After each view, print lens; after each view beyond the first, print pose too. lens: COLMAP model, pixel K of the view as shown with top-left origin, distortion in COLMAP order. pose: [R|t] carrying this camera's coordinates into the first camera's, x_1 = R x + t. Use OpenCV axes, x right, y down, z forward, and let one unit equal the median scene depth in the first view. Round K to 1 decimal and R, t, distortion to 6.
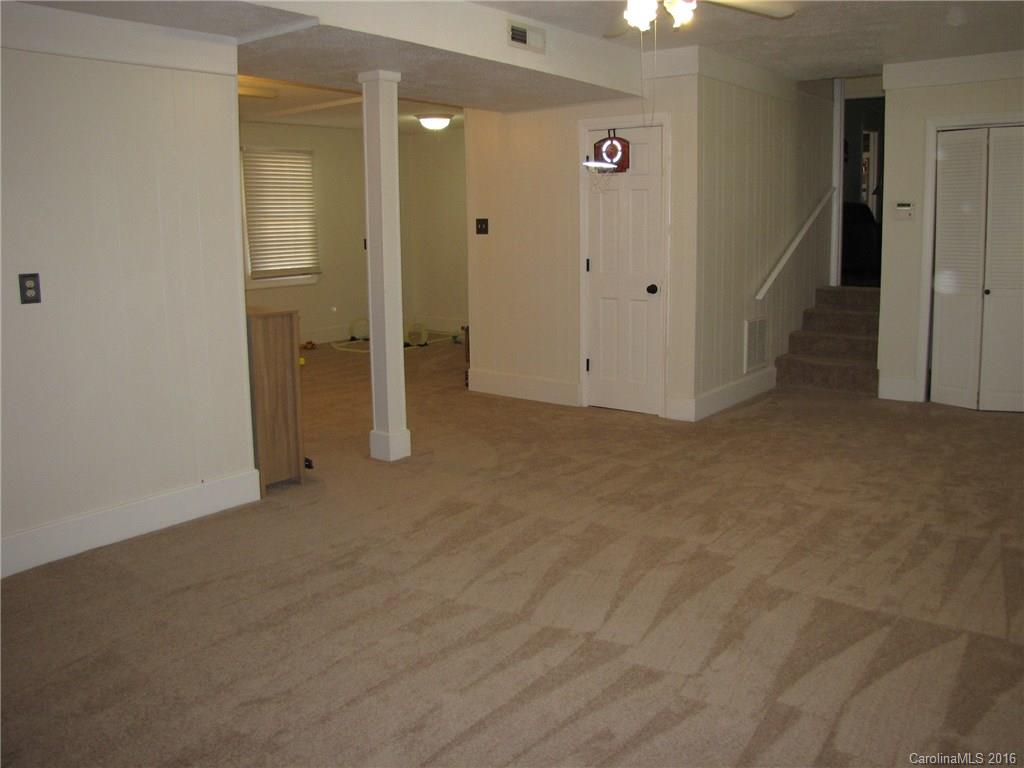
lens RADIAL K [[875.7, 0, 527.6], [0, 875.7, 362.6], [0, 0, 1]] dist [-0.172496, 0.143347]
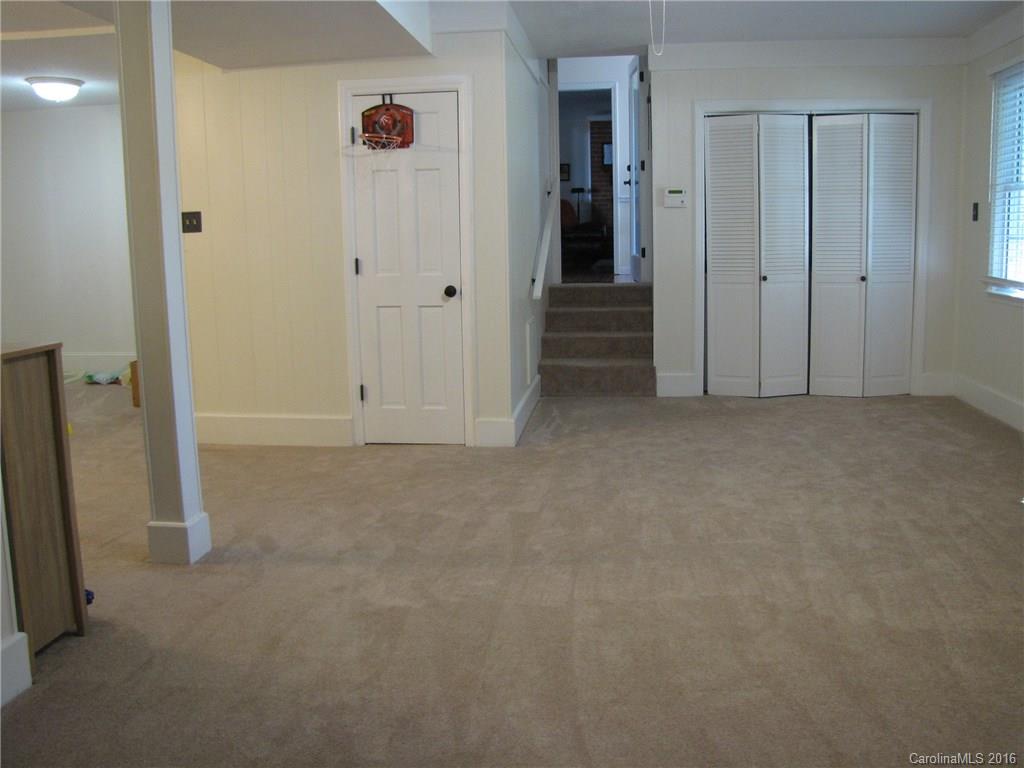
lens RADIAL K [[875.7, 0, 527.6], [0, 875.7, 362.6], [0, 0, 1]] dist [-0.172496, 0.143347]
pose [[0.848394, -0.083204, 0.522786, -0.226413], [0.093738, 0.995577, 0.006329, -0.016644], [-0.521000, 0.043635, 0.852440, 0.267731]]
